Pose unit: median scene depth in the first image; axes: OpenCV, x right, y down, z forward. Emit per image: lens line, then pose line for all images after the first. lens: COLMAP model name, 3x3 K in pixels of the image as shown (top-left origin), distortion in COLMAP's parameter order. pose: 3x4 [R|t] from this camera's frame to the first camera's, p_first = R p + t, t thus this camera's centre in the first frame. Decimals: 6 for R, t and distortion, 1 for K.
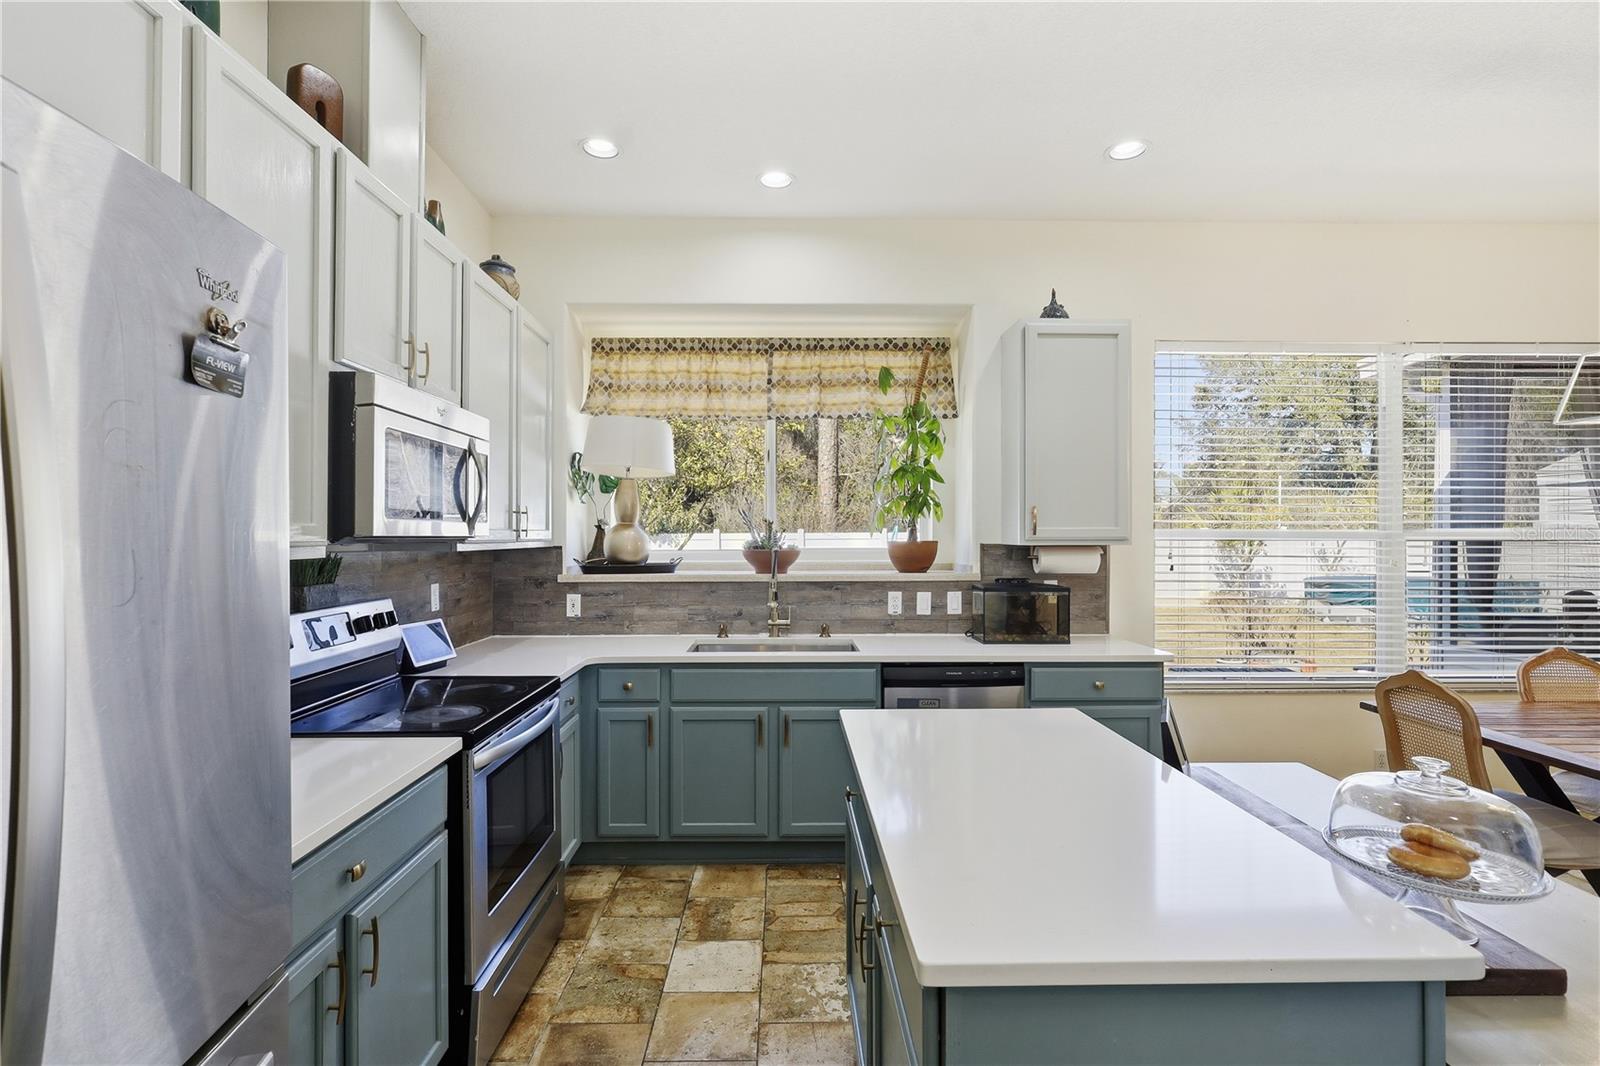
lens RADIAL K [[750.5, 0, 791.1], [0, 750.5, 536.4], [0, 0, 1]] dist [0.002178, 0.000271]
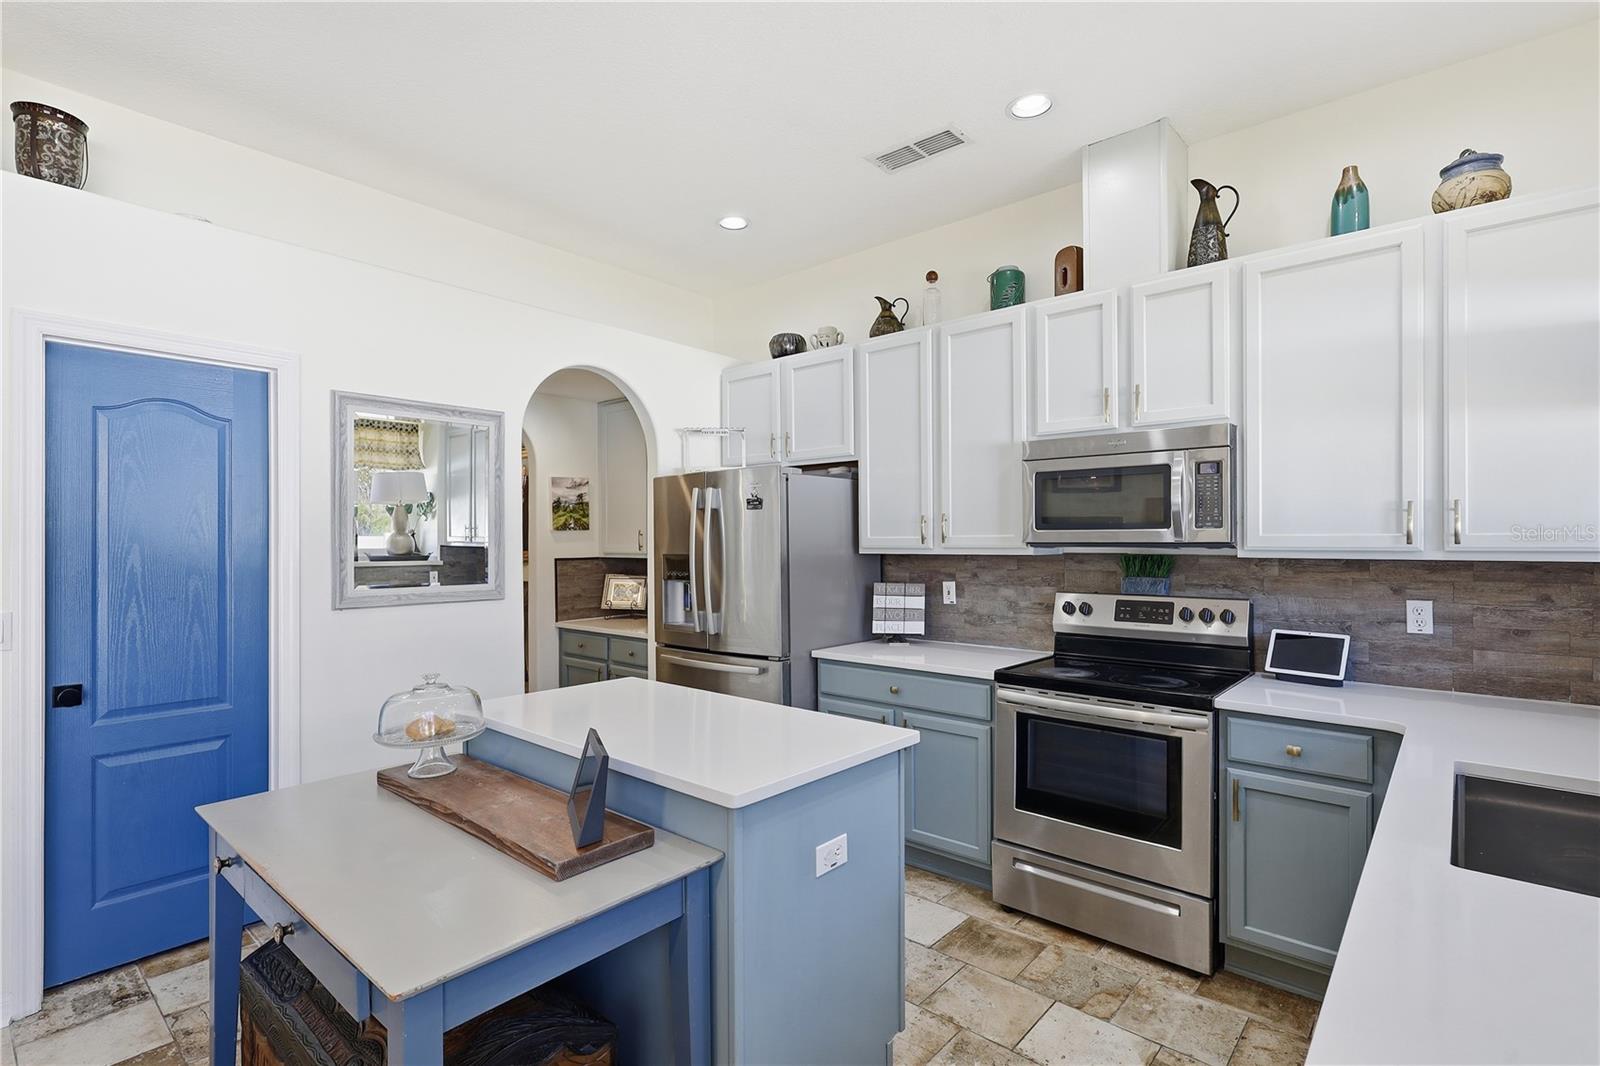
lens RADIAL K [[755.9, 0, 806.1], [0, 755.9, 542.0], [0, 0, 1]] dist [-0.000784, -0.000106]
pose [[-0.666156, 0.000632, -0.745812, 0.478669], [-0.001401, 0.999997, 0.002099, -0.001185], [0.745811, 0.002443, -0.666153, 0.853901]]
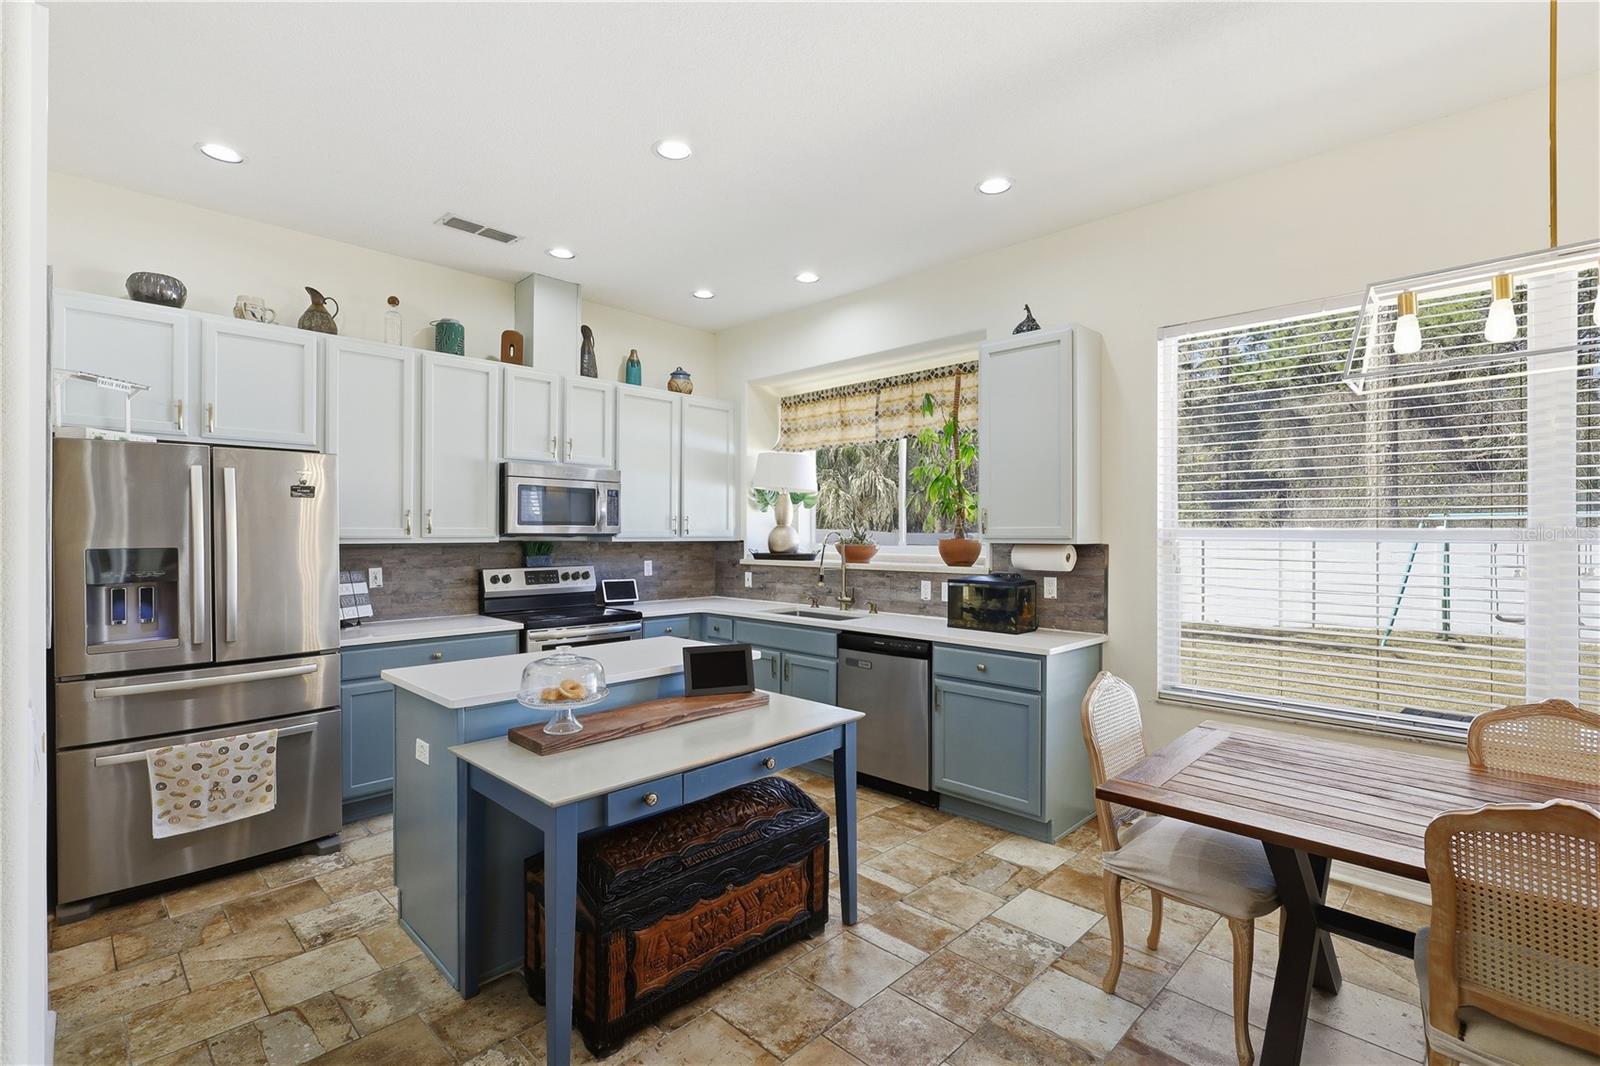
lens RADIAL K [[729.6, 0, 791.3], [0, 729.6, 534.9], [0, 0, 1]] dist [-0.000134, -0.000027]
pose [[0.698177, 0.003025, -0.715919, 0.812256], [-0.004494, 0.999990, -0.000158, 0.001128], [0.715911, 0.003328, 0.698183, 0.030368]]
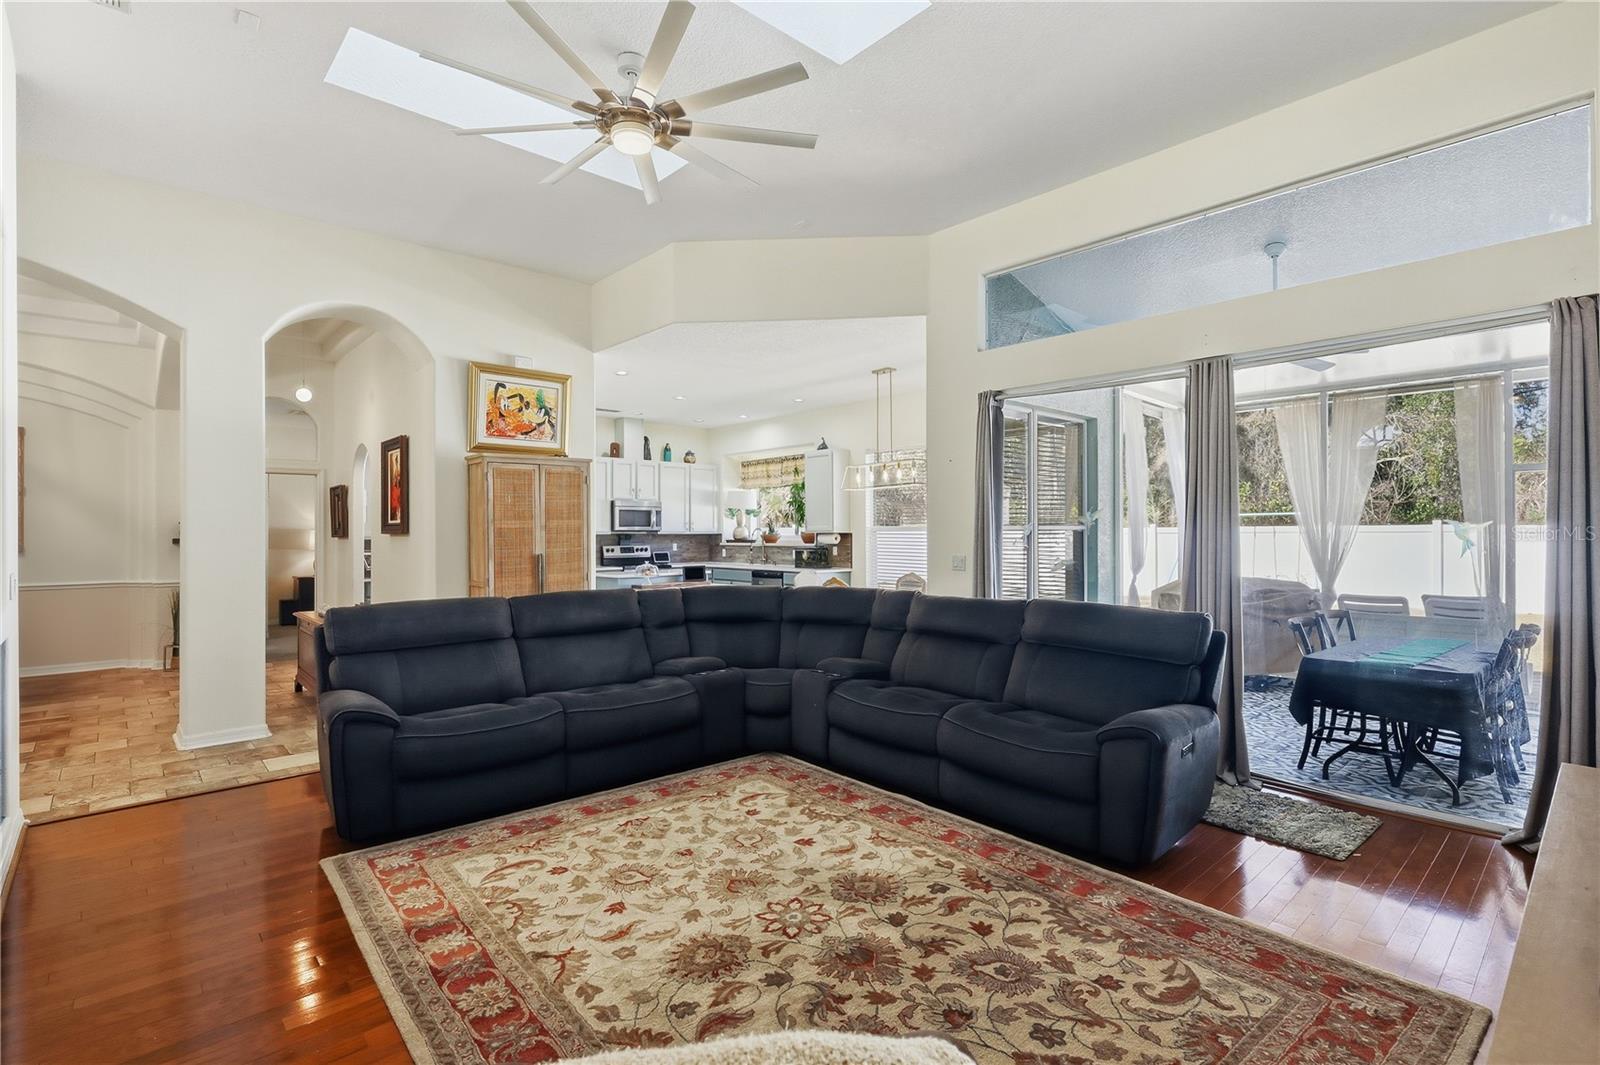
lens RADIAL K [[729.6, 0, 791.3], [0, 729.6, 534.4], [0, 0, 1]] dist [-0.000134, -0.000027]
pose [[0.662829, 0.000395, -0.748771, 2.095865], [0.001122, 0.999998, 0.001521, 0.011693], [0.748770, -0.001848, 0.662827, -0.764089]]
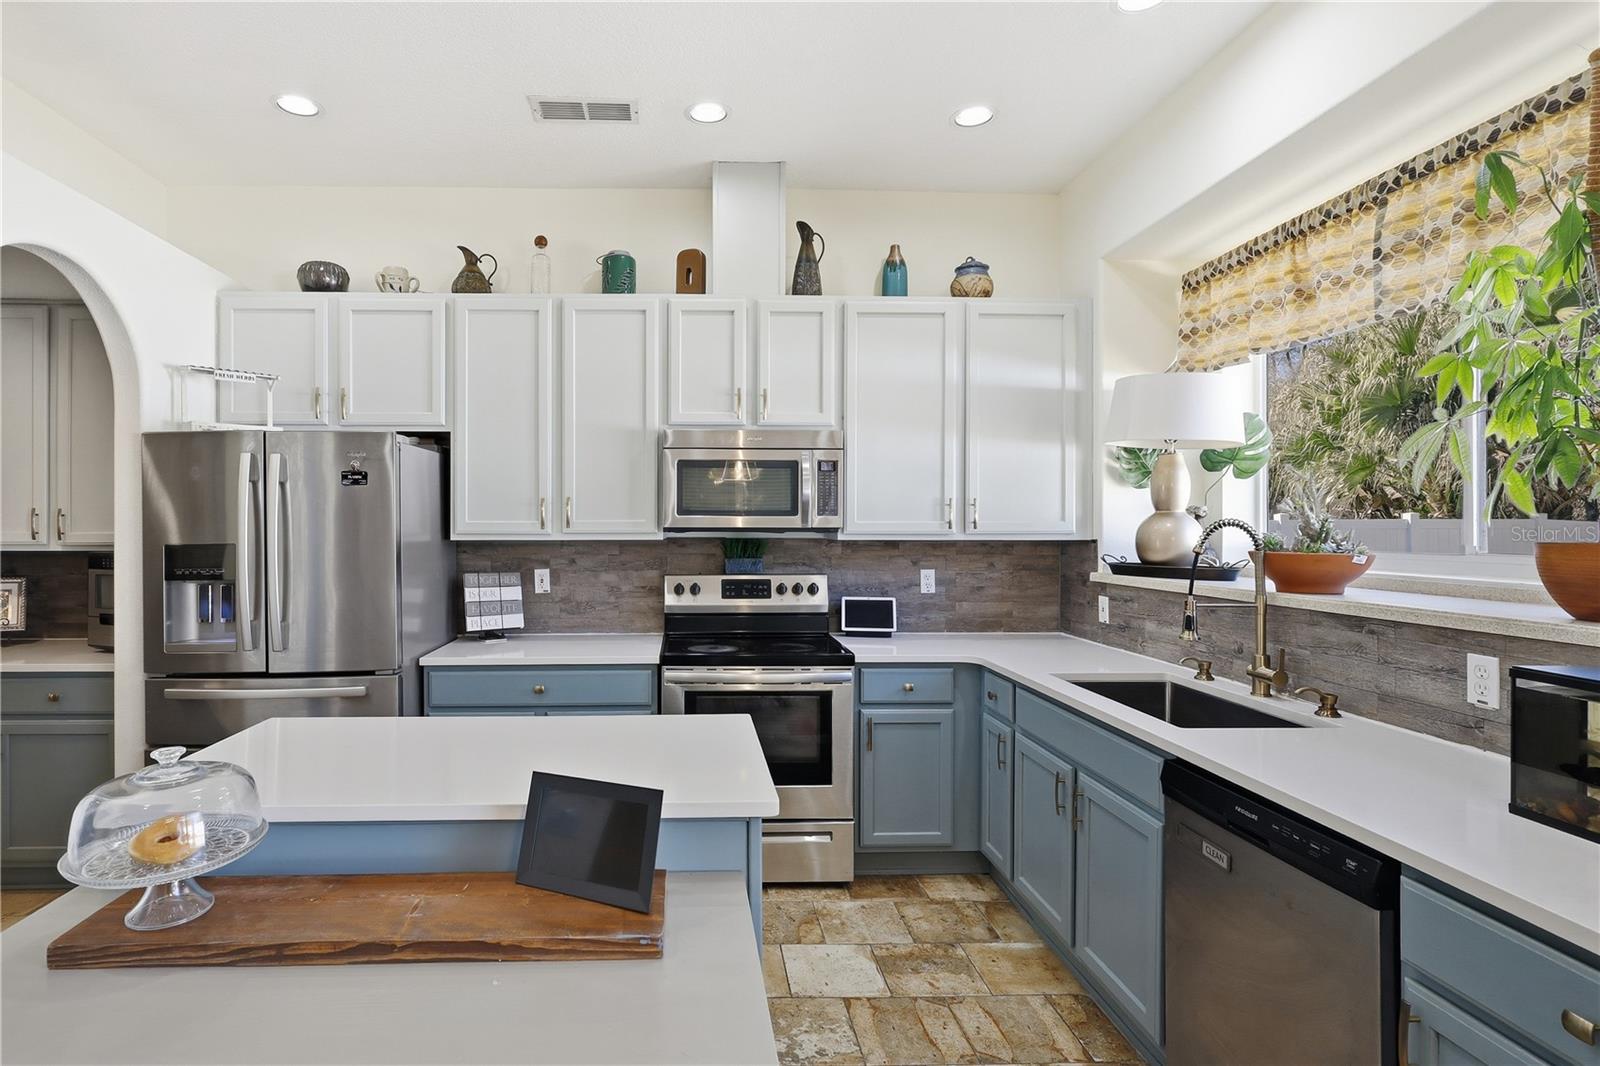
lens RADIAL K [[793.4, 0, 709.3], [0, 793.4, 524.9], [0, 0, 1]] dist [-0.001844, 0.000113]
pose [[0.015113, -0.001485, -0.999885, 0.591823], [-0.003917, 0.999991, -0.001545, -0.001103], [0.999878, 0.003940, 0.015107, 0.528182]]
